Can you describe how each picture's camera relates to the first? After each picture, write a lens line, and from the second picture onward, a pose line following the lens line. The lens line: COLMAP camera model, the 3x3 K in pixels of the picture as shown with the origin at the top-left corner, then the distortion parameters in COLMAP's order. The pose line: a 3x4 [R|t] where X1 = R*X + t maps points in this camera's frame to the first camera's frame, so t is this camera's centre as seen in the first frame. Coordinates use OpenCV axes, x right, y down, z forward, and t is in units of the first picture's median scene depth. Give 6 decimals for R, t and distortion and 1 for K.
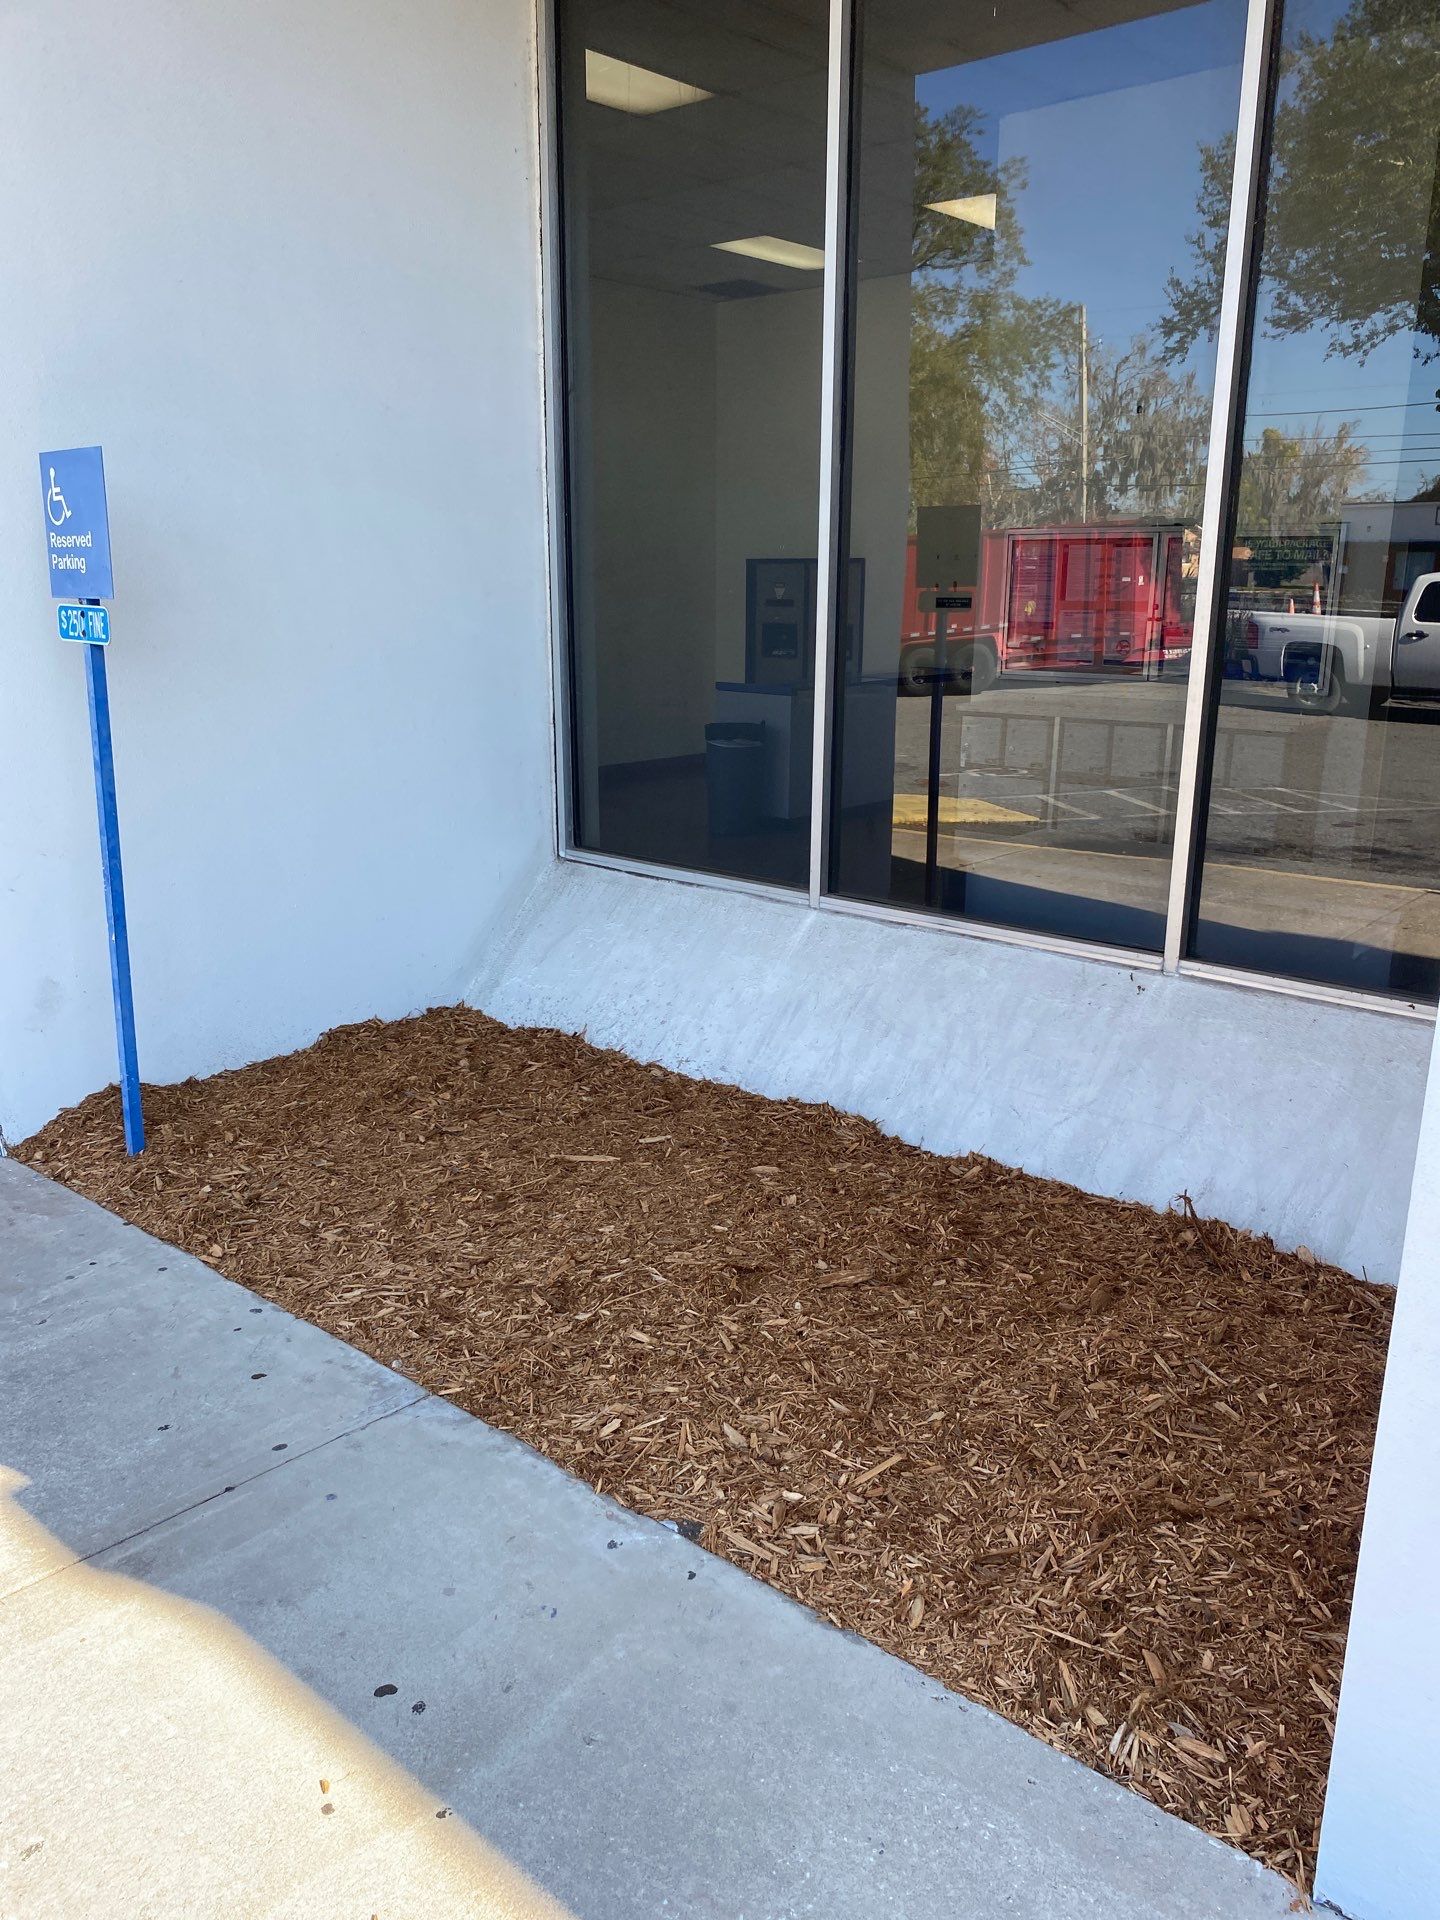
lens RADIAL K [[1422.5, 0, 720.0], [0, 1422.5, 960.0], [0, 0, 1]] dist [-0.007605, -0.002910]
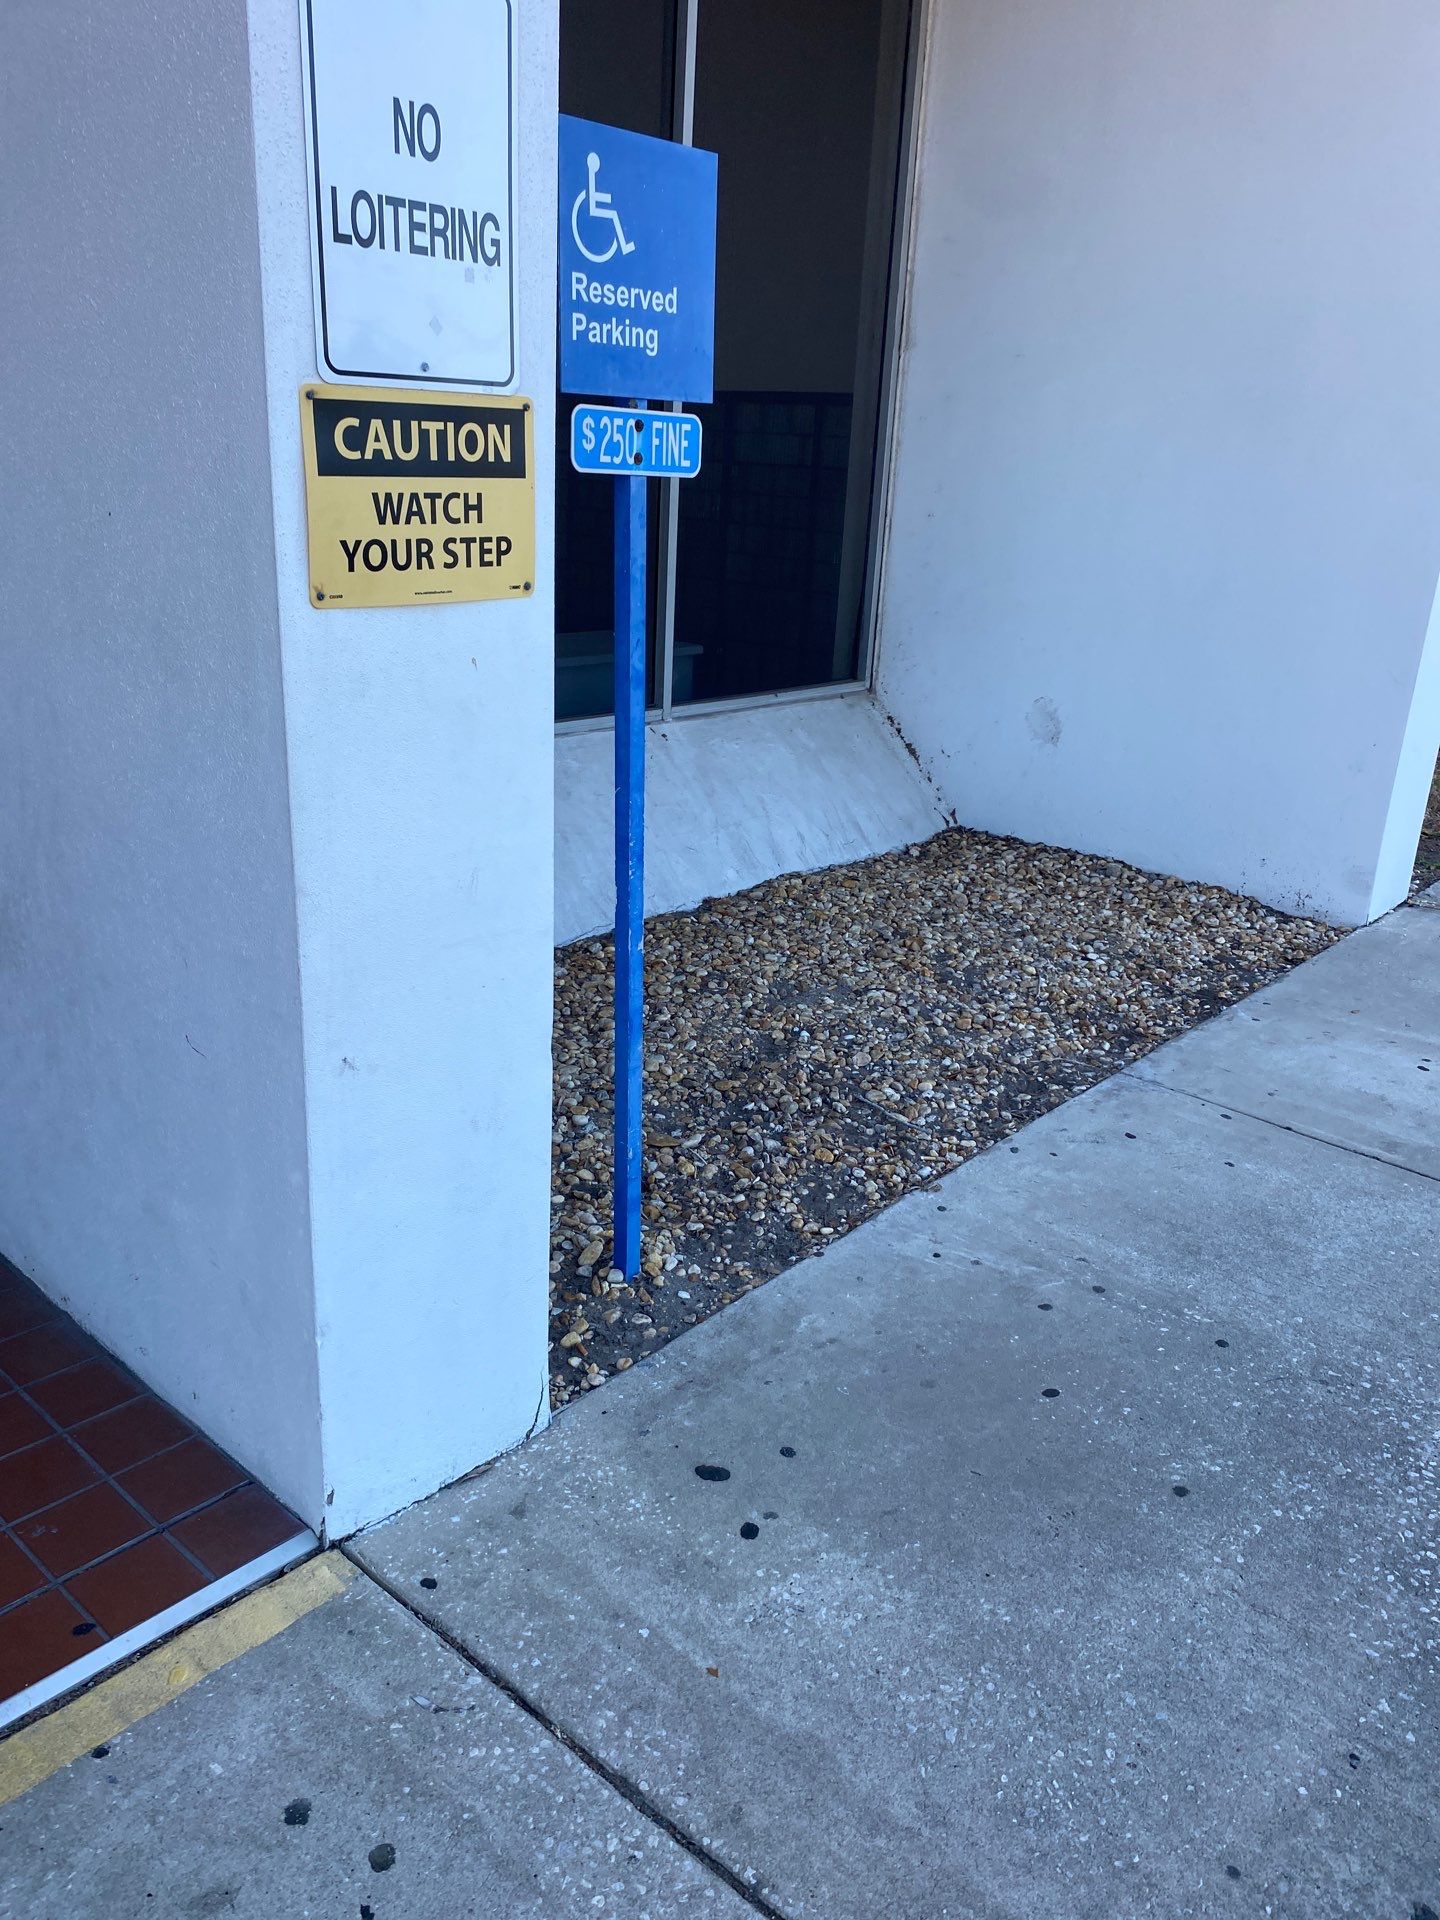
lens RADIAL K [[1485.3, 0, 697.5], [0, 1485.3, 957.9], [0, 0, 1]] dist [0.025056, -0.002422]
pose [[0.019308, -0.326293, 0.945072, -1.135108], [0.219216, 0.923629, 0.314411, -0.229790], [-0.975485, 0.201104, 0.089363, 0.971170]]
